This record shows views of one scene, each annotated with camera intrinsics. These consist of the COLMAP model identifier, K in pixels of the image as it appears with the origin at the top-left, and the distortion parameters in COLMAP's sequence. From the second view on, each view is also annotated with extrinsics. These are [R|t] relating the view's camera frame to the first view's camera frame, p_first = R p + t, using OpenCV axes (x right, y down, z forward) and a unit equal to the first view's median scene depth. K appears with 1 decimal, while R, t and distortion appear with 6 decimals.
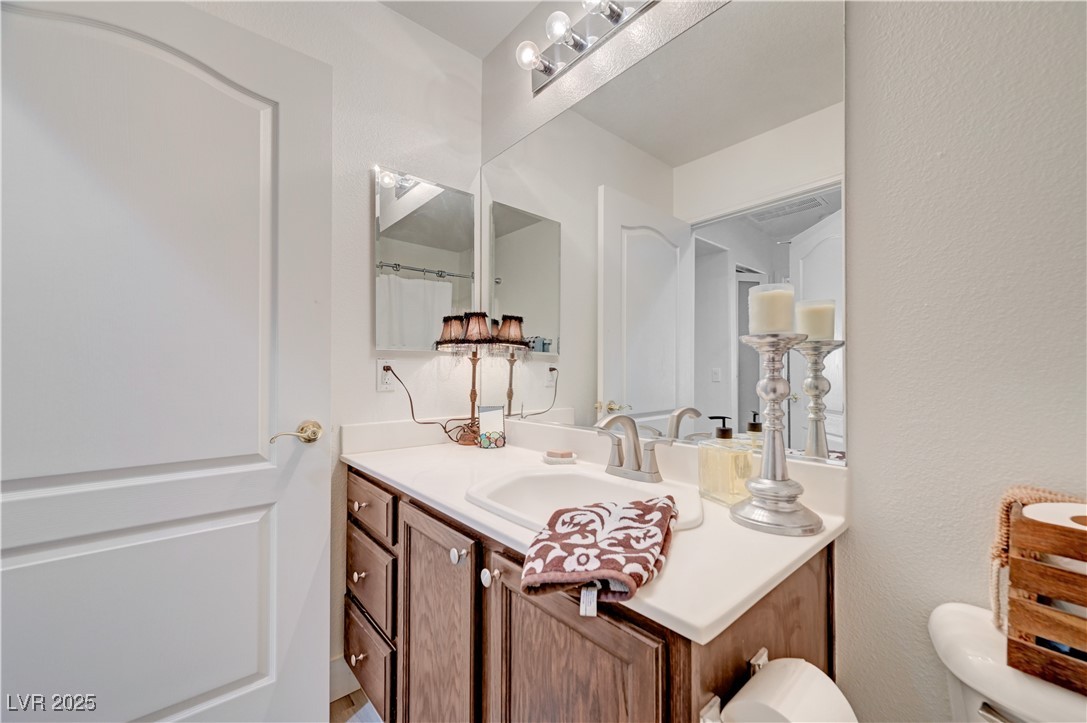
lens RADIAL K [[429.4, 0, 551.1], [0, 429.4, 371.2], [0, 0, 1]] dist [0.001979, 0.000224]
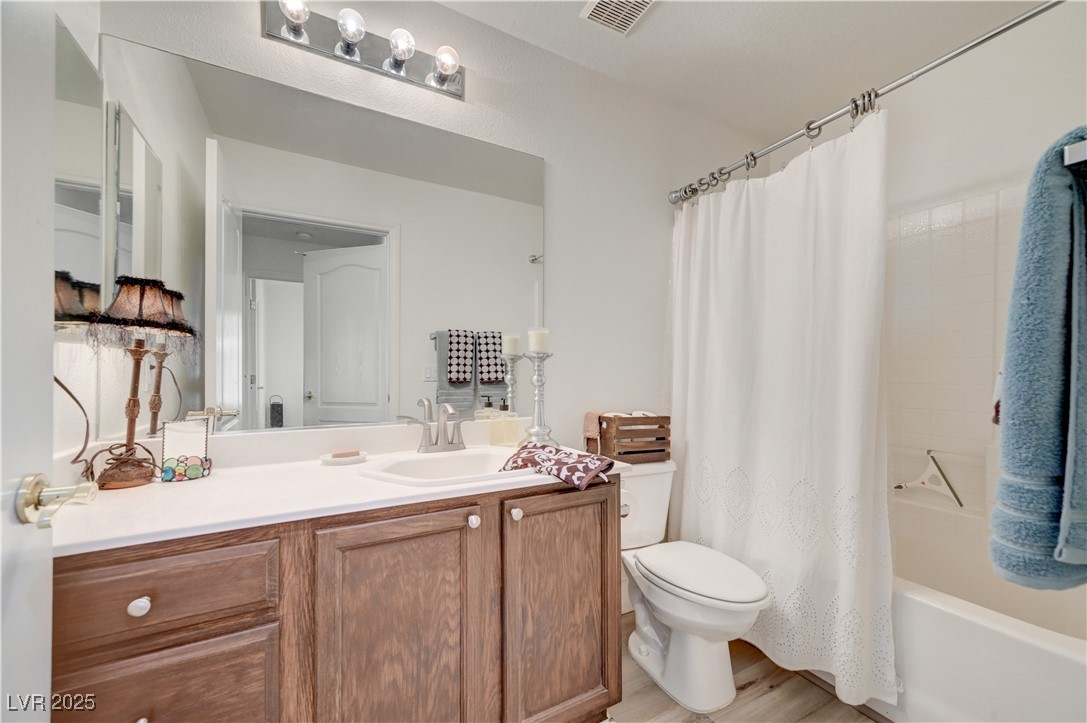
lens RADIAL K [[429.4, 0, 551.1], [0, 429.4, 371.2], [0, 0, 1]] dist [0.001979, 0.000224]
pose [[0.170015, 0.001216, 0.985441, -0.707152], [-0.006801, 0.999977, -0.000061, -0.001741], [-0.985418, -0.006692, 0.170020, 0.294886]]
